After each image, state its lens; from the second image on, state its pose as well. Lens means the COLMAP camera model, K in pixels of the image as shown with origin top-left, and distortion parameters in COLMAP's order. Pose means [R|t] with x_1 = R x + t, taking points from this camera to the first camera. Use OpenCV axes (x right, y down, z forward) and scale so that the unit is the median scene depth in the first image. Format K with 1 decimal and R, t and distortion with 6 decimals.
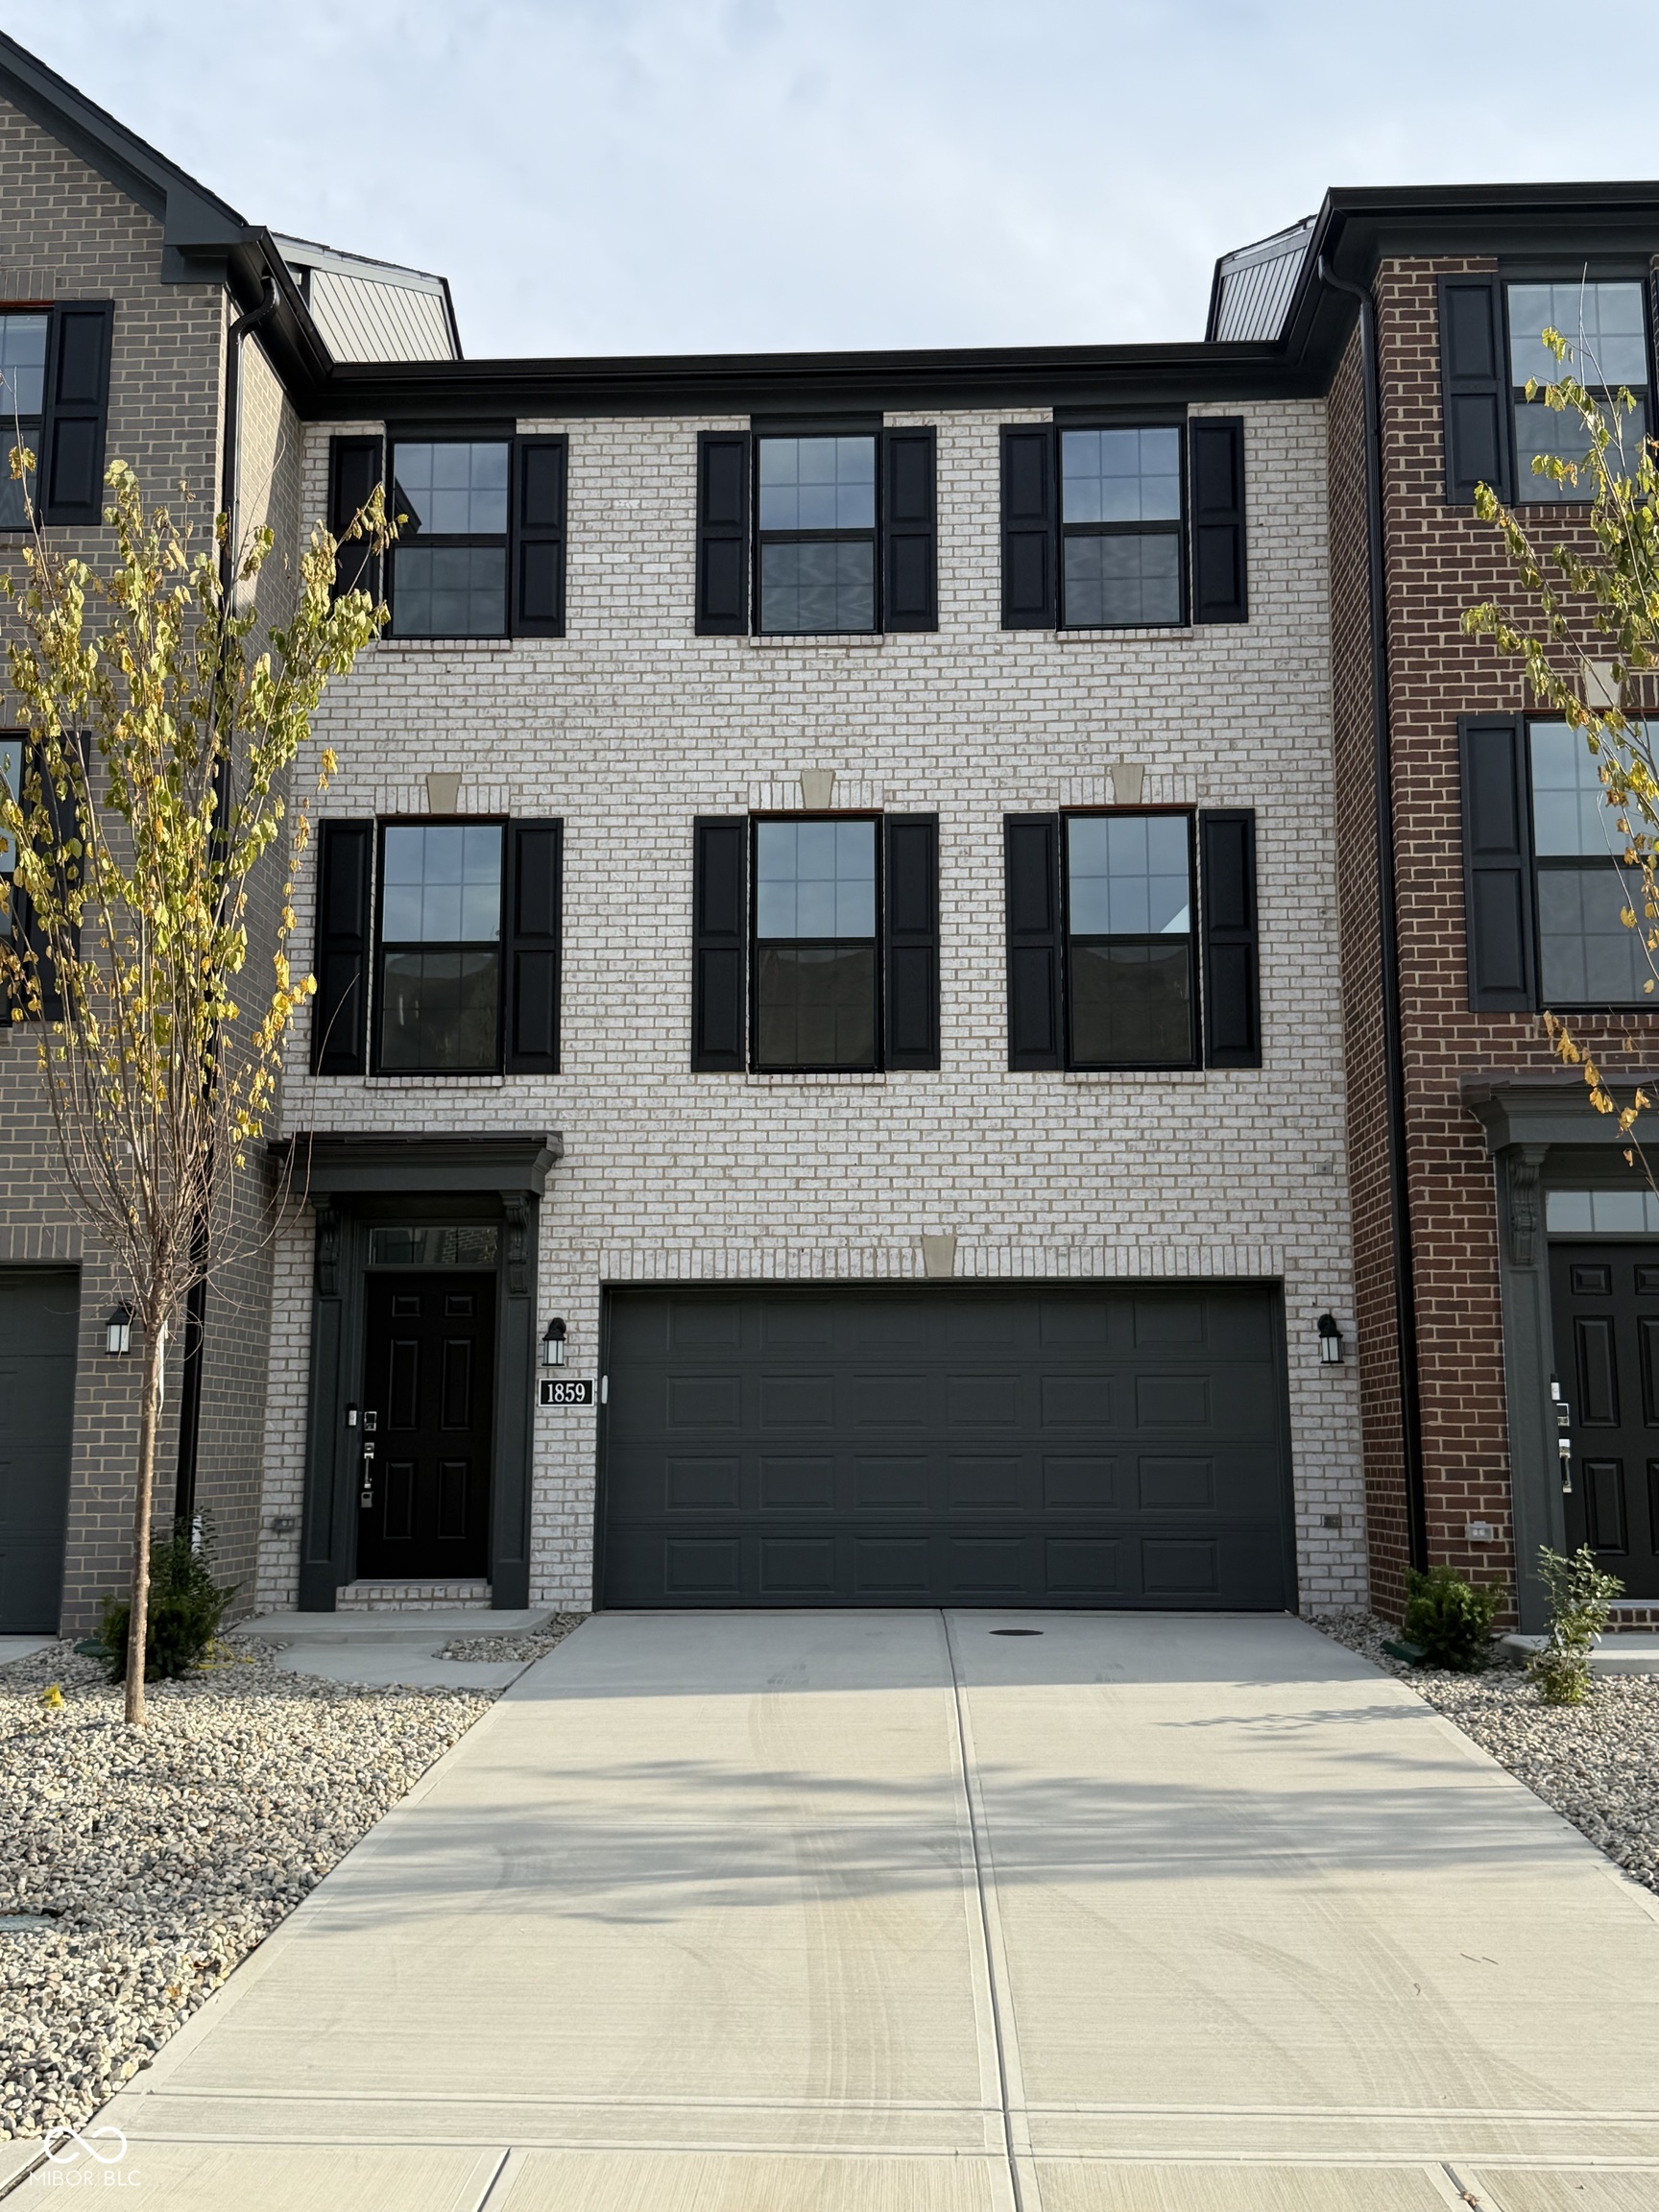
lens RADIAL K [[2303.3, 0, 826.1], [0, 2303.3, 1097.2], [0, 0, 1]] dist [-0.132588, 0.000000]
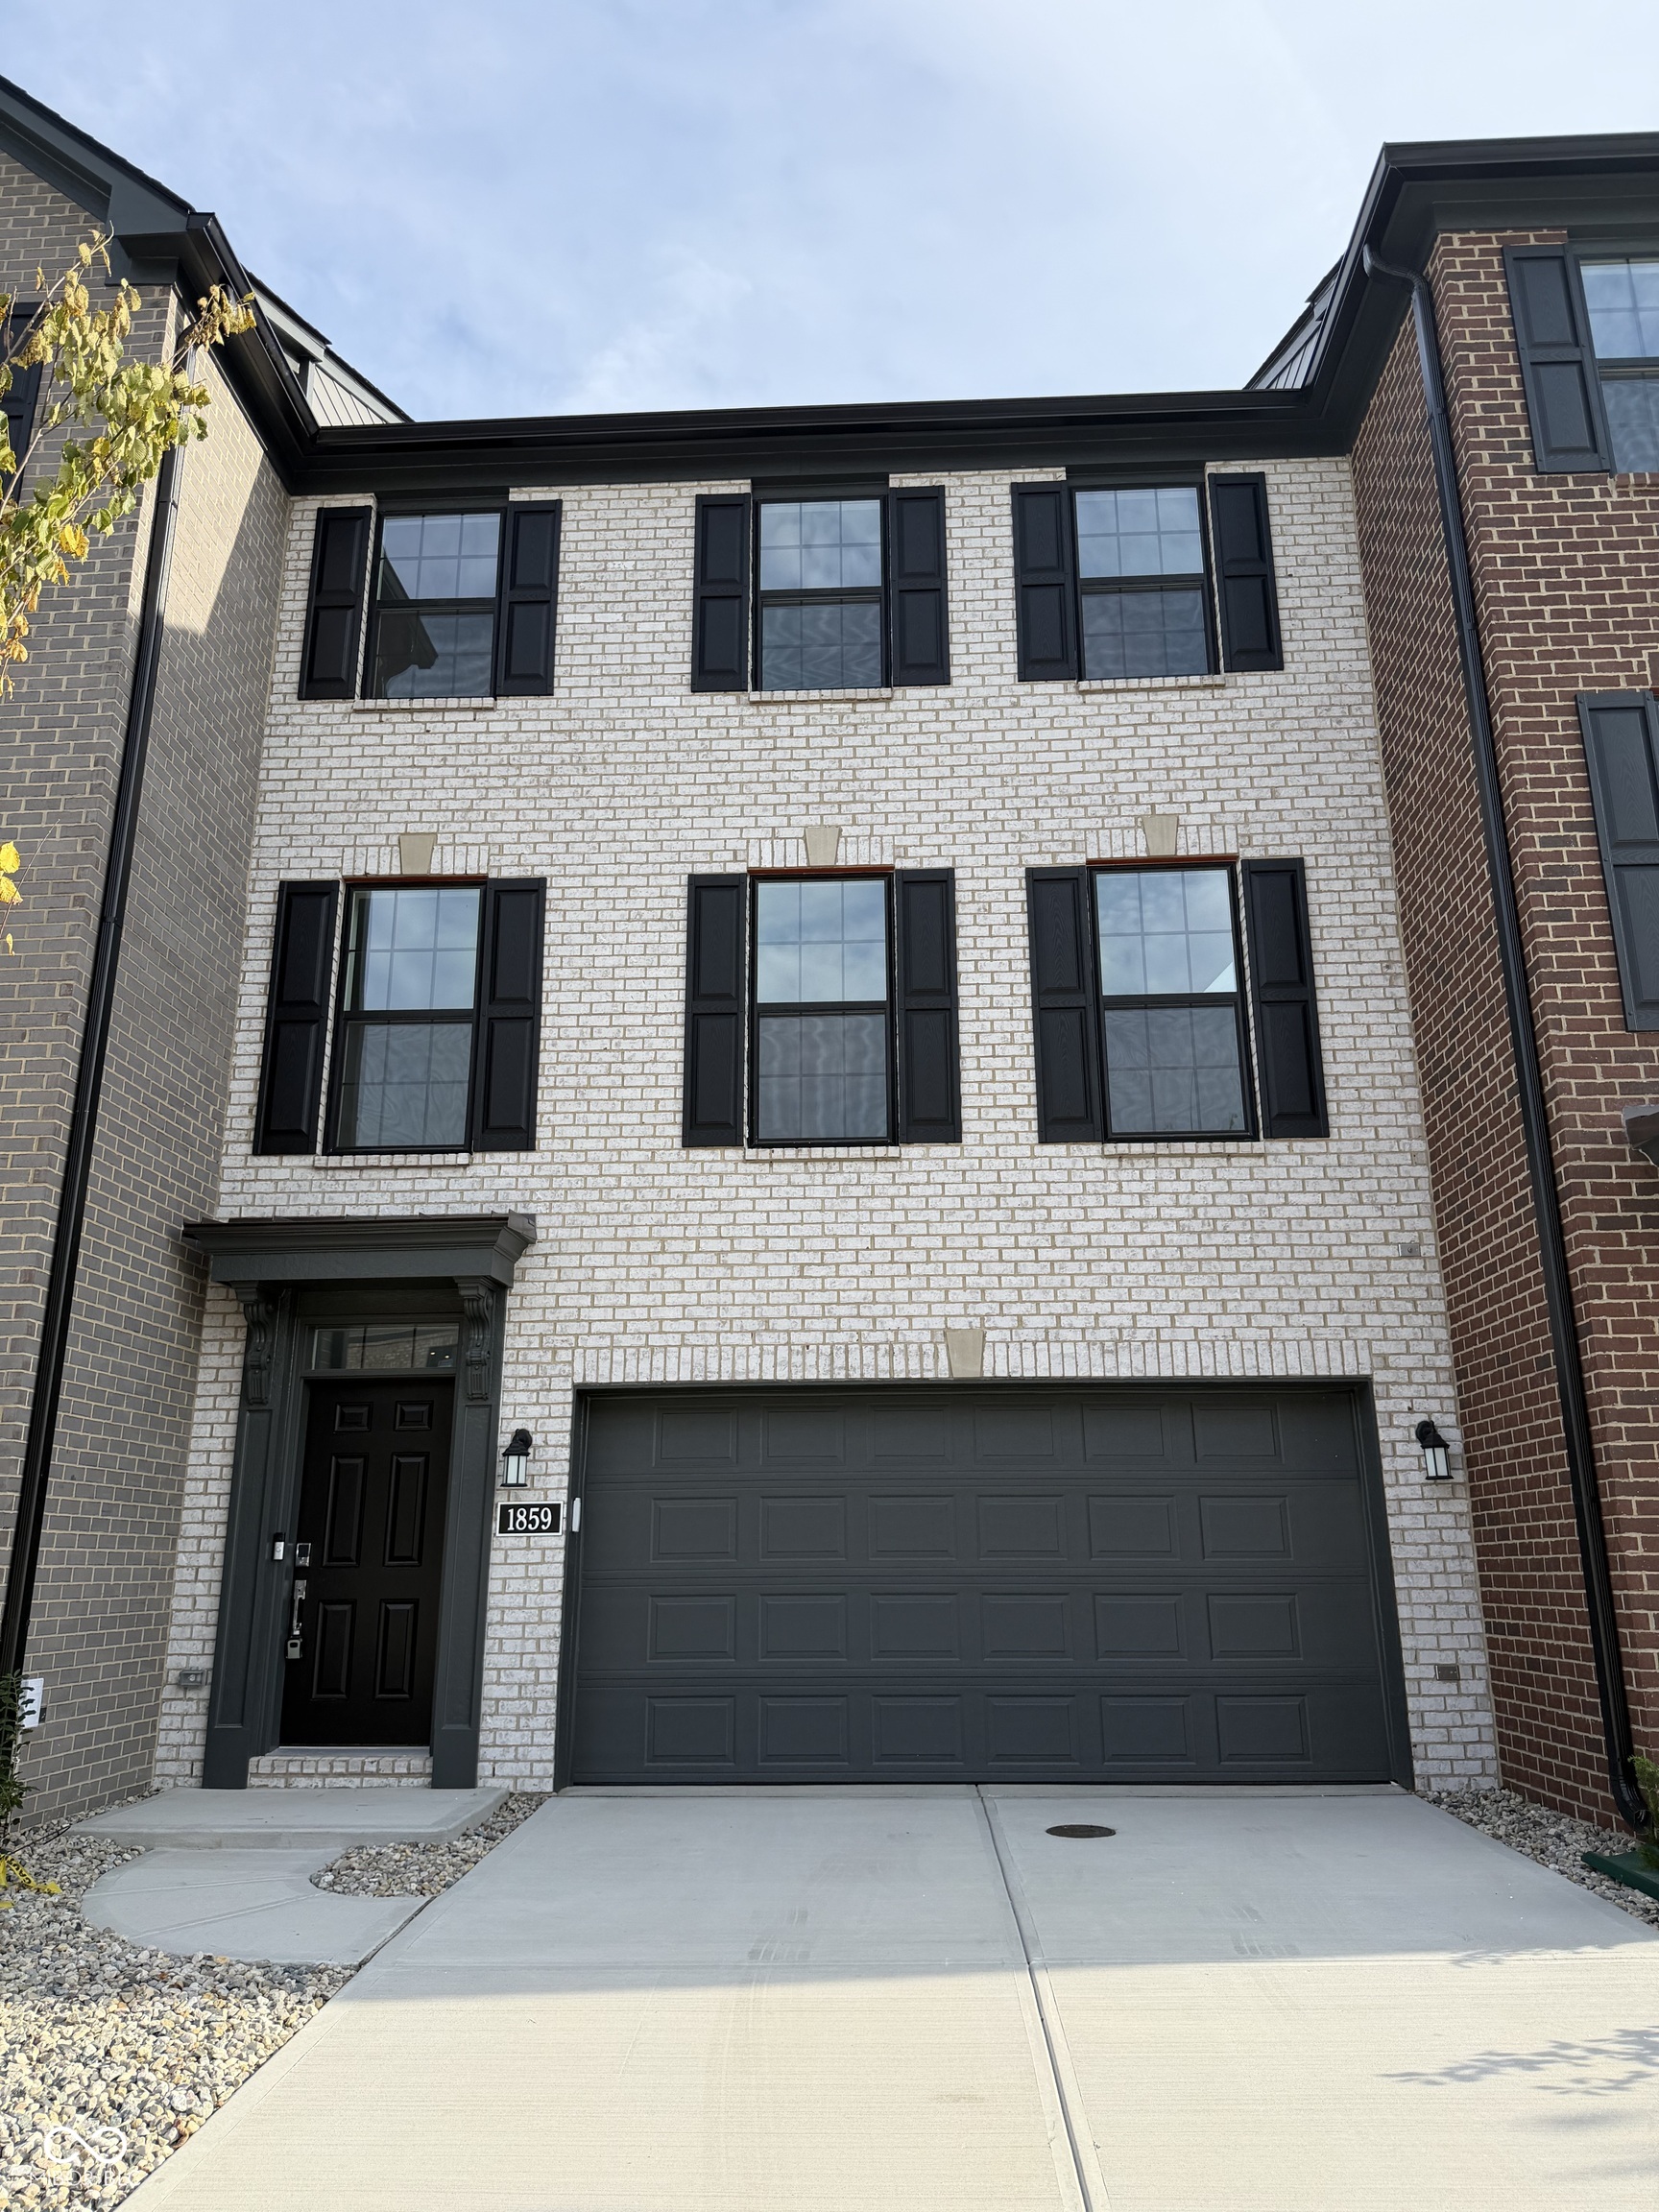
lens RADIAL K [[1662.4, 0, 816.7], [0, 1662.4, 1086.0], [0, 0, 1]] dist [-0.009873, -0.089063]
pose [[0.999875, -0.007607, -0.013833, 0.002504], [0.005810, 0.992064, -0.125602, 0.046905], [0.014679, 0.125506, 0.991984, 0.365282]]
